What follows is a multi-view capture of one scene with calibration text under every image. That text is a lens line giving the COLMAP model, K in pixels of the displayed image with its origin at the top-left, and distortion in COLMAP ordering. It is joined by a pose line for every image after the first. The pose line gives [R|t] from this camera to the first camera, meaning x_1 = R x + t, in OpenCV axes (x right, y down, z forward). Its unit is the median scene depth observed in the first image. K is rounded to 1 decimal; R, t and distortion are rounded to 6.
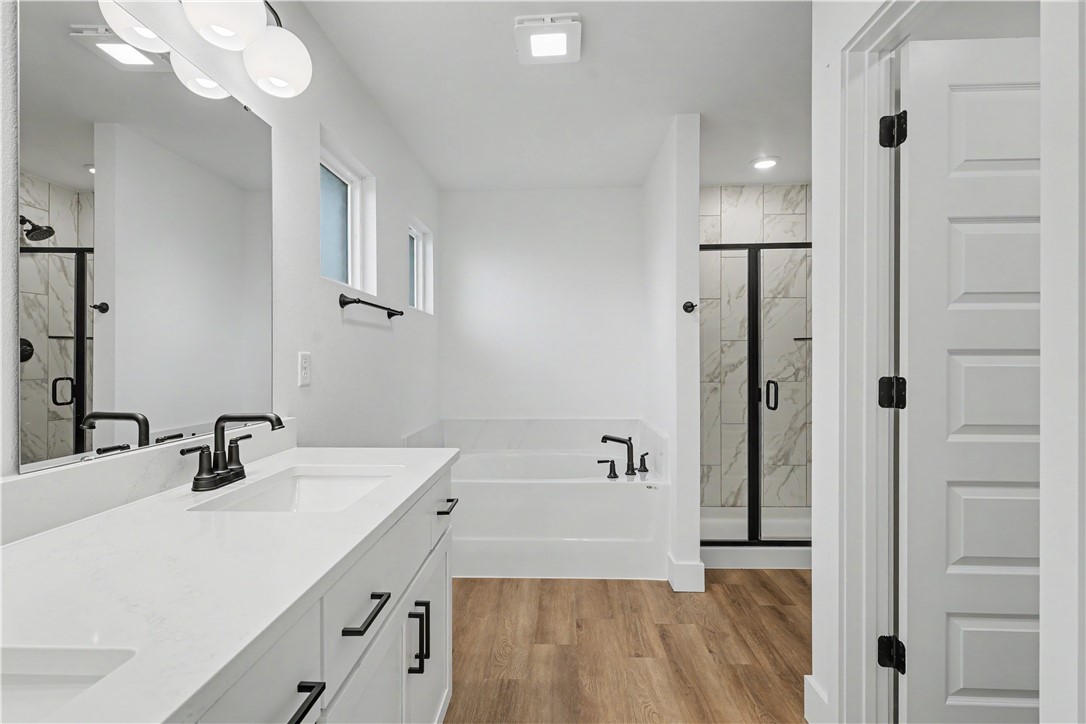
lens RADIAL K [[522.1, 0, 543.0], [0, 522.1, 362.0], [0, 0, 1]] dist [-0.002419, -0.000422]
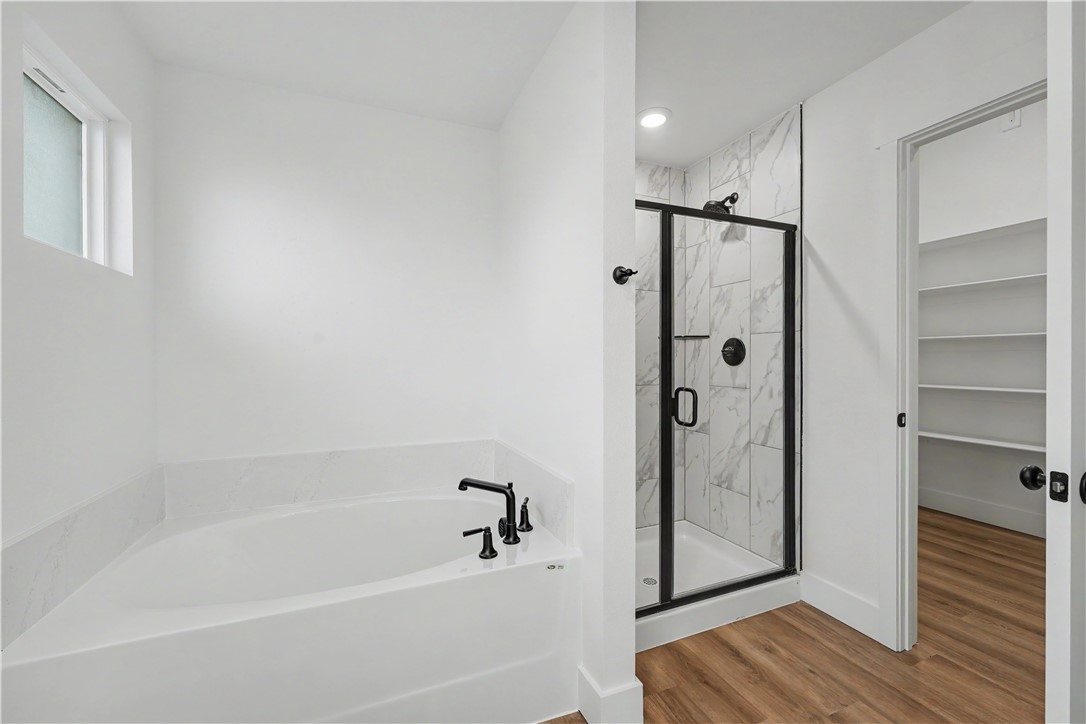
lens RADIAL K [[439.1, 0, 543.0], [0, 439.1, 362.0], [0, 0, 1]] dist [-0.000663, -0.000126]
pose [[0.909524, -0.000818, 0.415650, -0.020370], [0.002055, 0.999995, -0.002527, -0.000005], [-0.415646, 0.003153, 0.909521, 0.582403]]
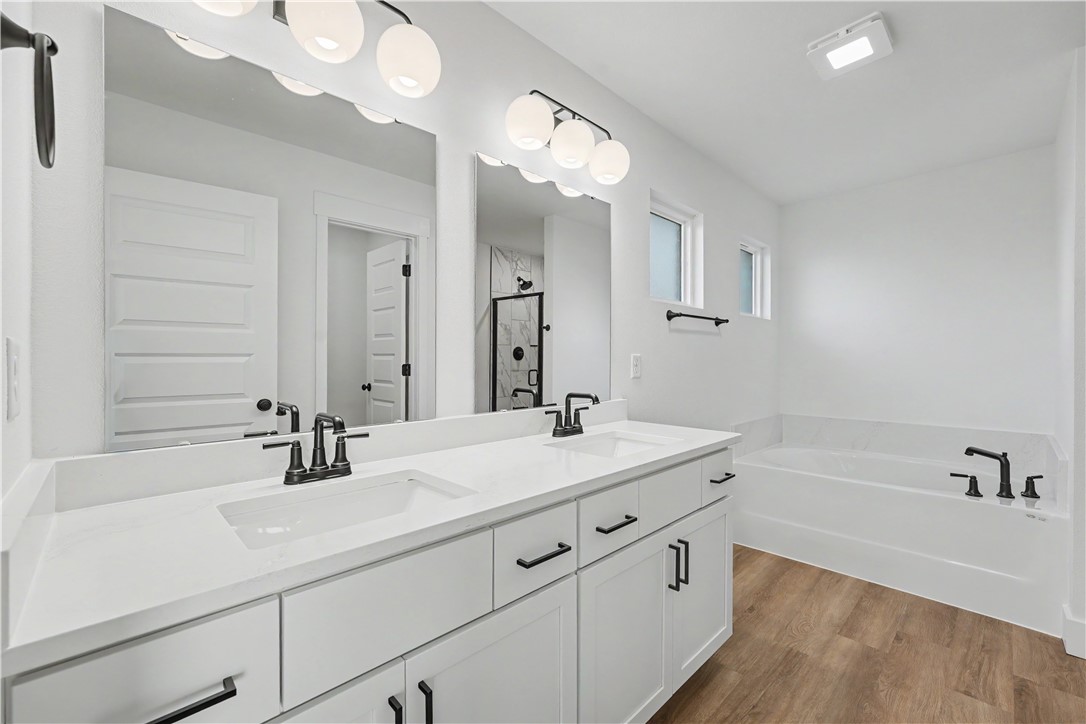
lens RADIAL K [[447.7, 0, 543.0], [0, 447.7, 362.0], [0, 0, 1]] dist [-0.009506, 0.000524]
pose [[0.718276, 0.006648, -0.695727, 0.148177], [-0.005421, 0.999977, 0.003959, -0.000930], [0.695737, 0.000928, 0.718296, -0.035927]]
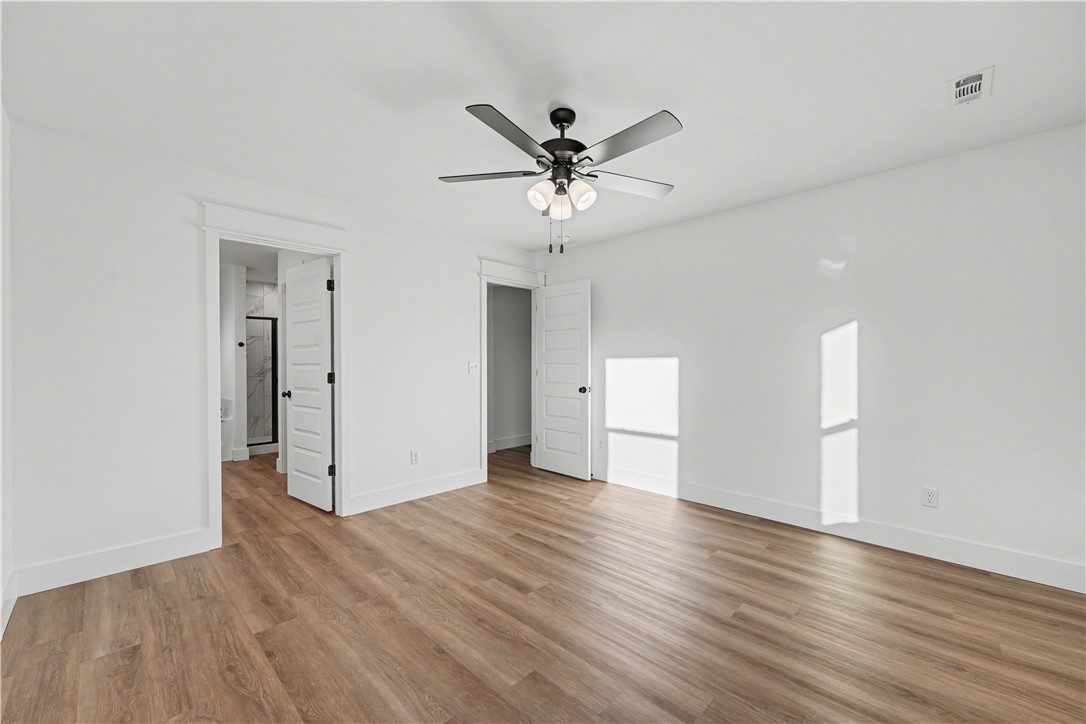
lens RADIAL K [[441.3, 0, 540.0], [0, 441.3, 364.0], [0, 0, 1]] dist [0.008027, -0.000237]
pose [[0.673111, 0.005212, 0.739523, -0.319648], [0.005877, 0.999906, -0.012397, 0.022888], [-0.739518, 0.012691, 0.673017, -1.457469]]
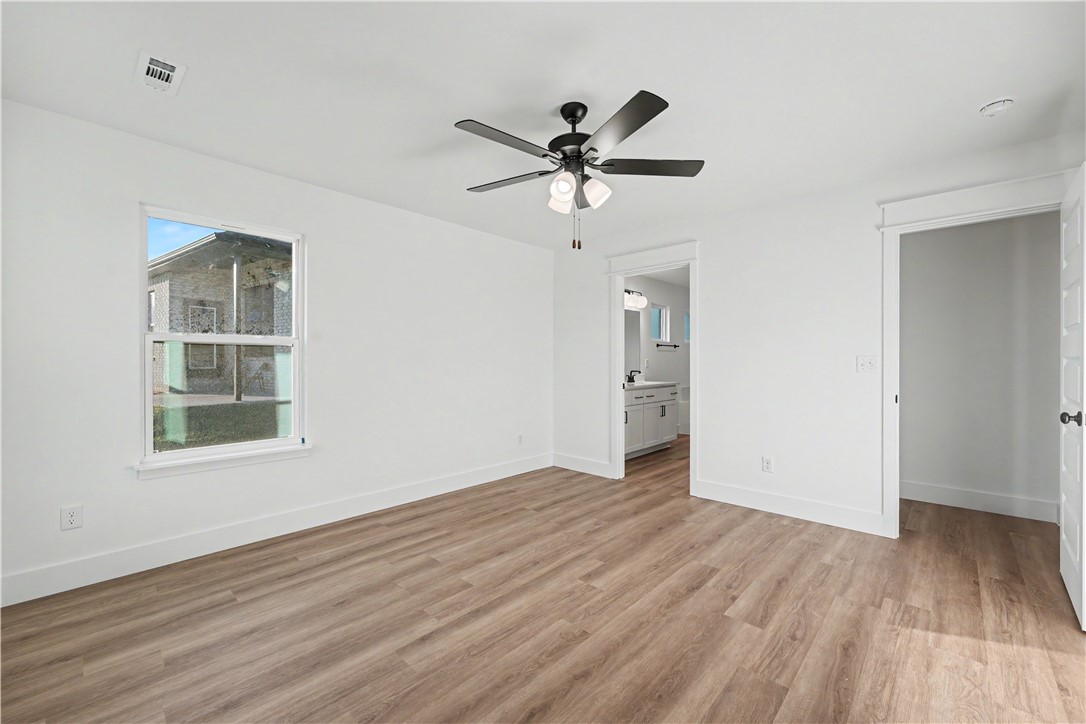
lens RADIAL K [[441.3, 0, 540.0], [0, 441.3, 364.0], [0, 0, 1]] dist [0.008027, -0.000237]
pose [[0.753320, 0.006528, -0.657621, 0.882684], [-0.005135, 0.999979, 0.004045, 0.007116], [0.657634, 0.000330, 0.753338, -1.608386]]
